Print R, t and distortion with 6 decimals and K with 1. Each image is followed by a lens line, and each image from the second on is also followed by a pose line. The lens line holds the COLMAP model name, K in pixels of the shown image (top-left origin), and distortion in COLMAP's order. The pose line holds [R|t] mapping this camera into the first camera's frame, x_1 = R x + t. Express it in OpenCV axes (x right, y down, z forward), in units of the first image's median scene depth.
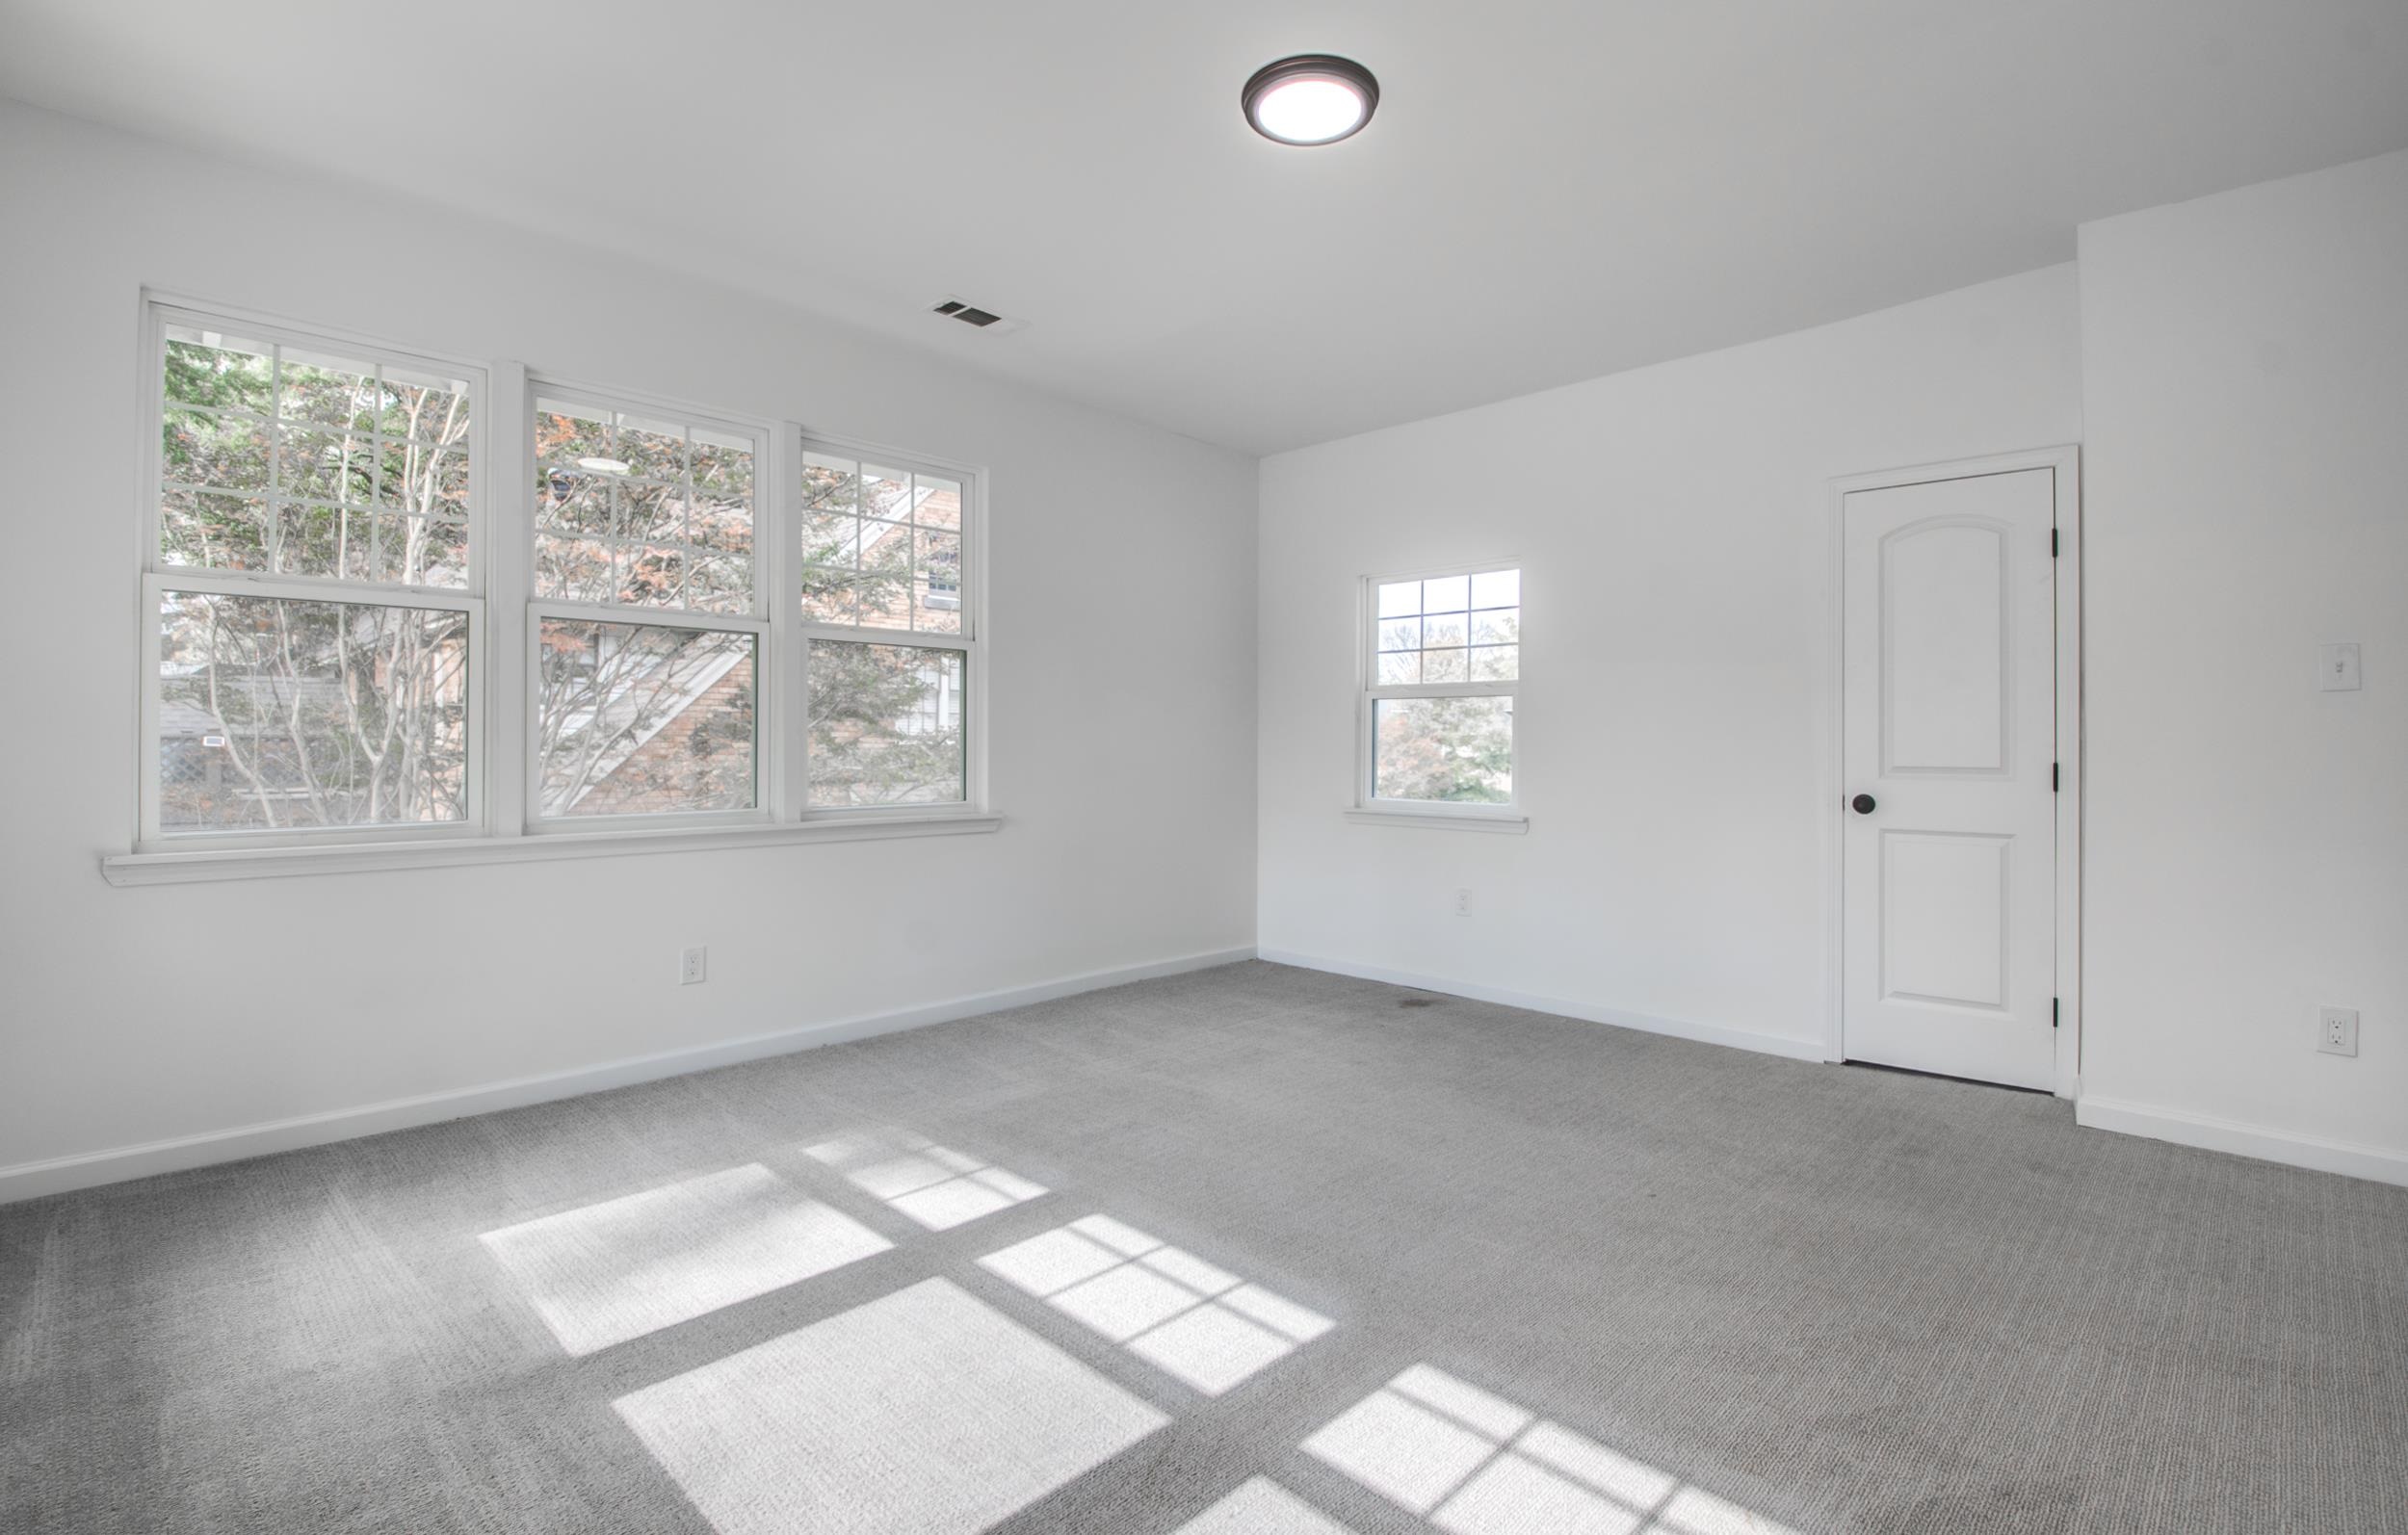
lens RADIAL K [[1103.5, 0, 1205.5], [0, 1103.5, 746.3], [0, 0, 1]] dist [0.009710, -0.005671]
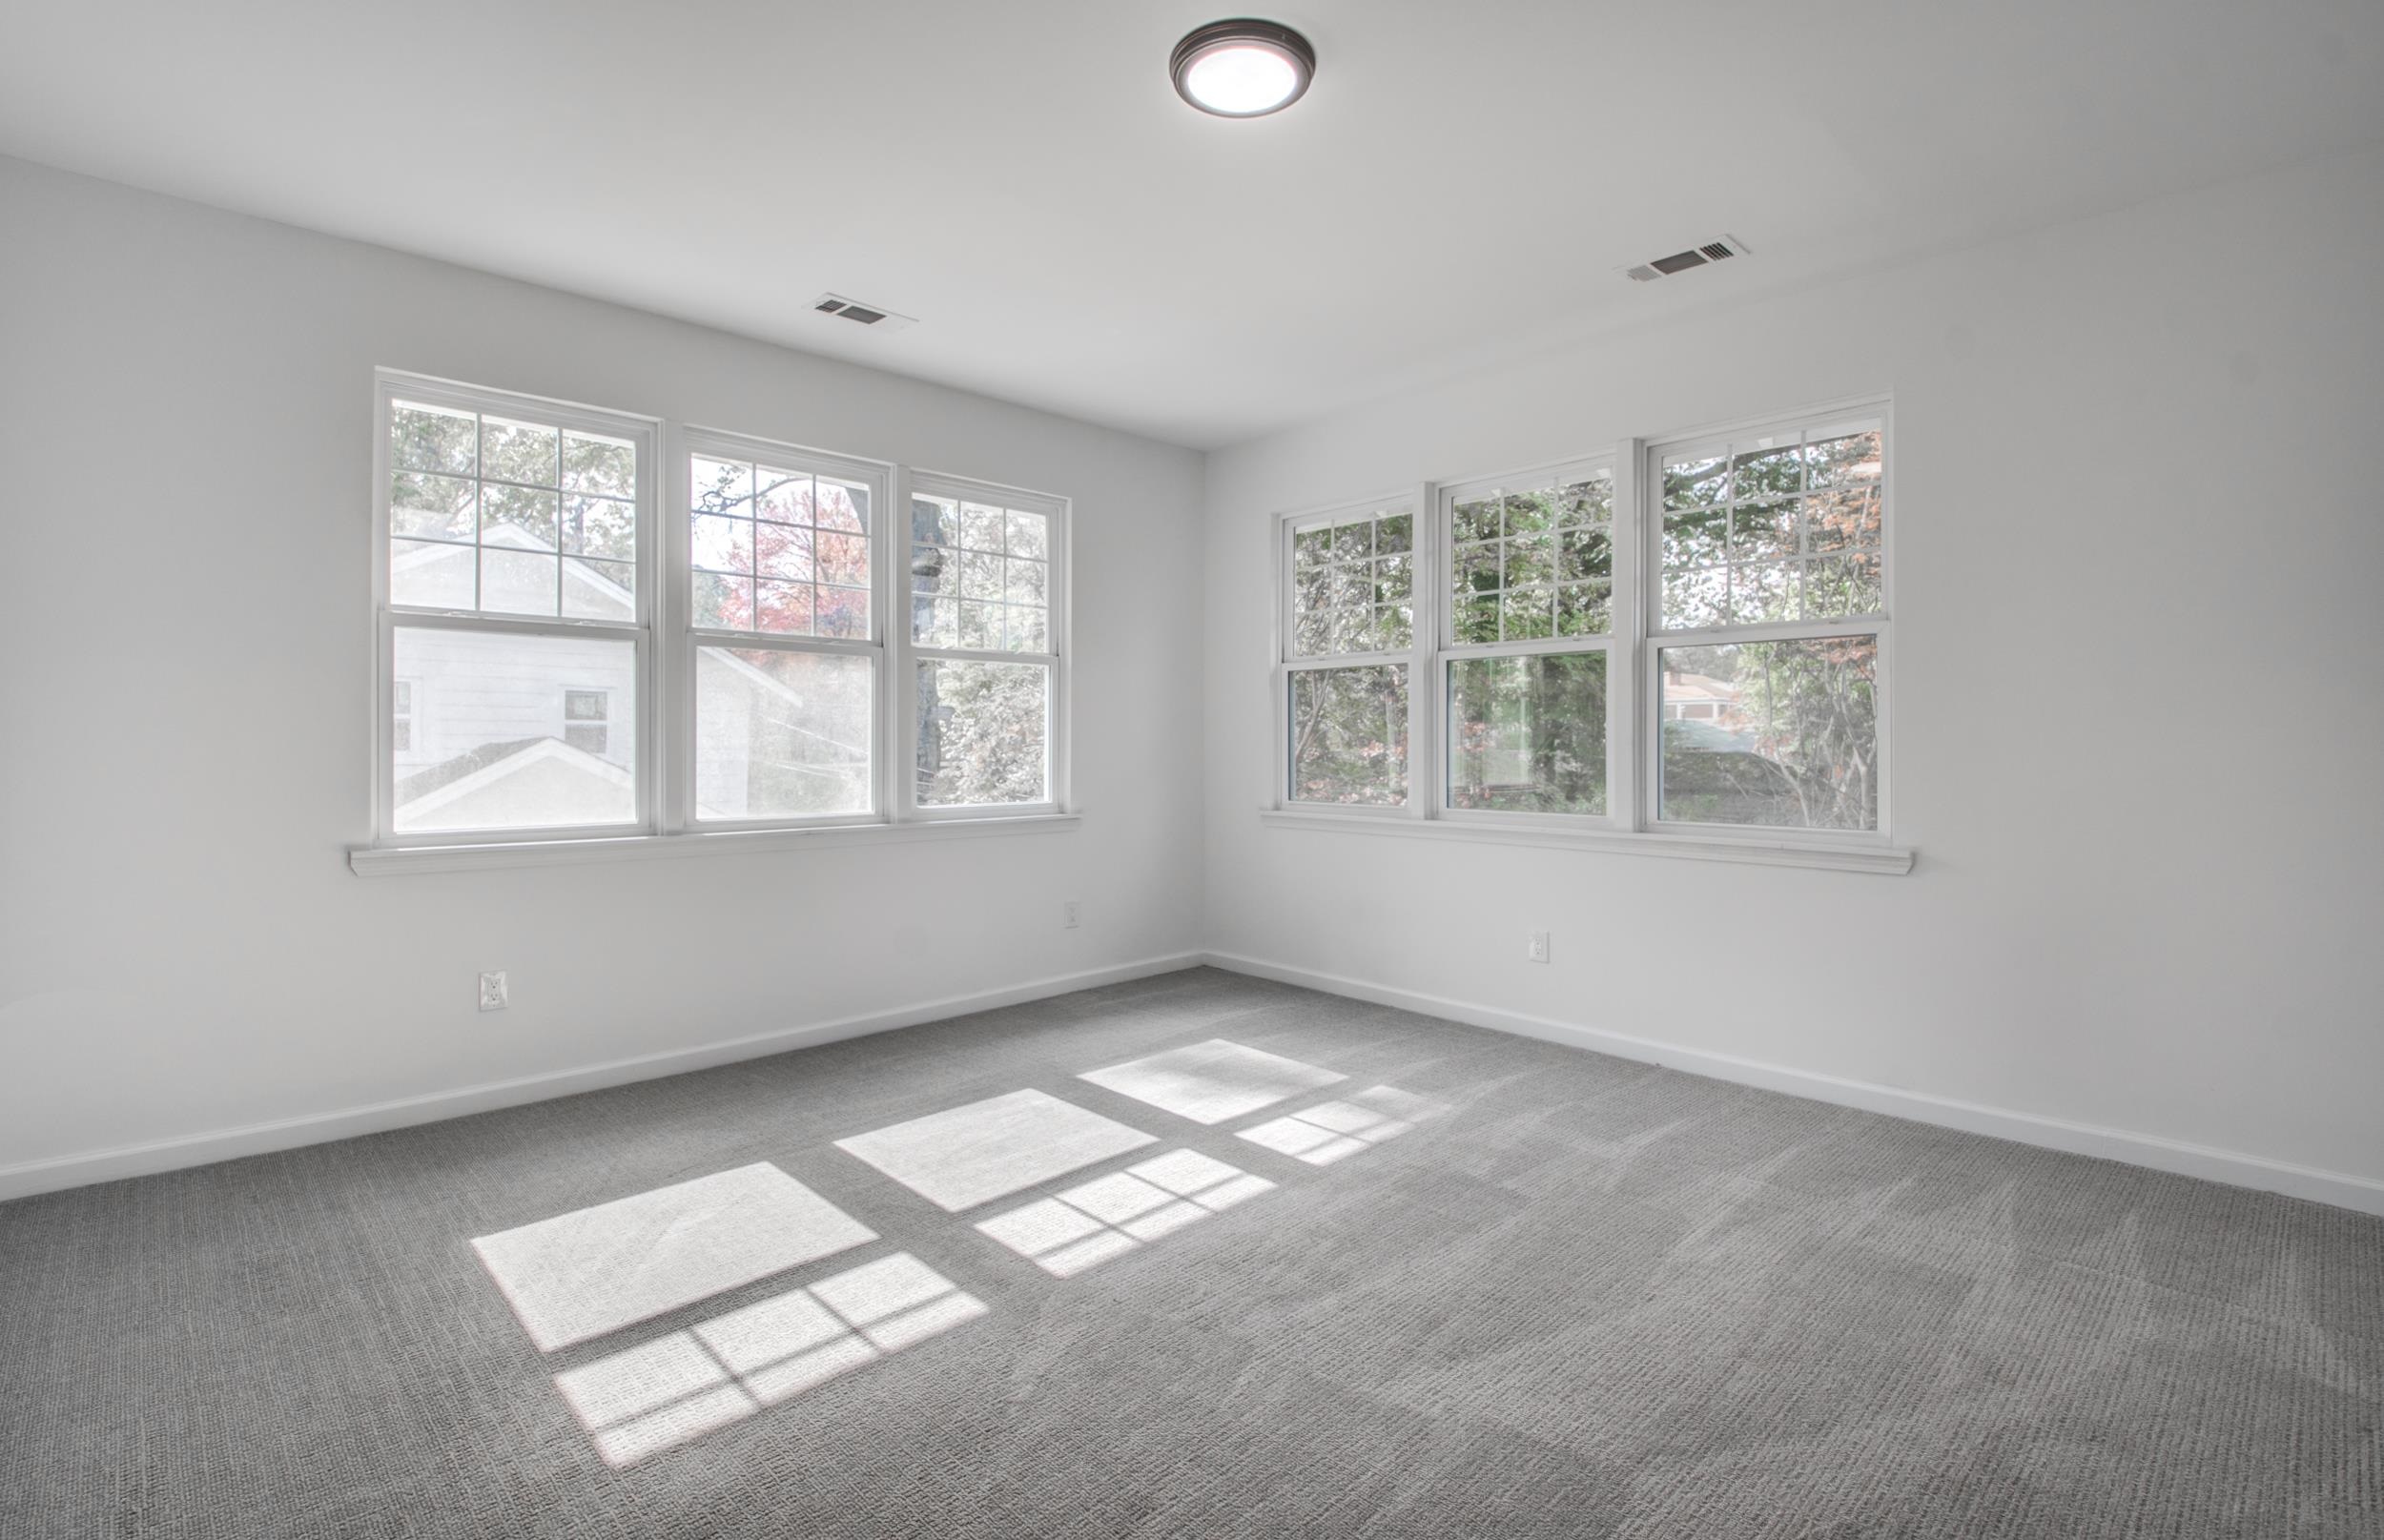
lens RADIAL K [[1092.6, 0, 1186.1], [0, 1092.6, 757.1], [0, 0, 1]] dist [0.009710, -0.005671]
pose [[-0.025956, 0.005511, -0.999648, 1.046153], [-0.007414, 0.999956, 0.005706, -0.007233], [0.999636, 0.007560, -0.025914, 0.991374]]
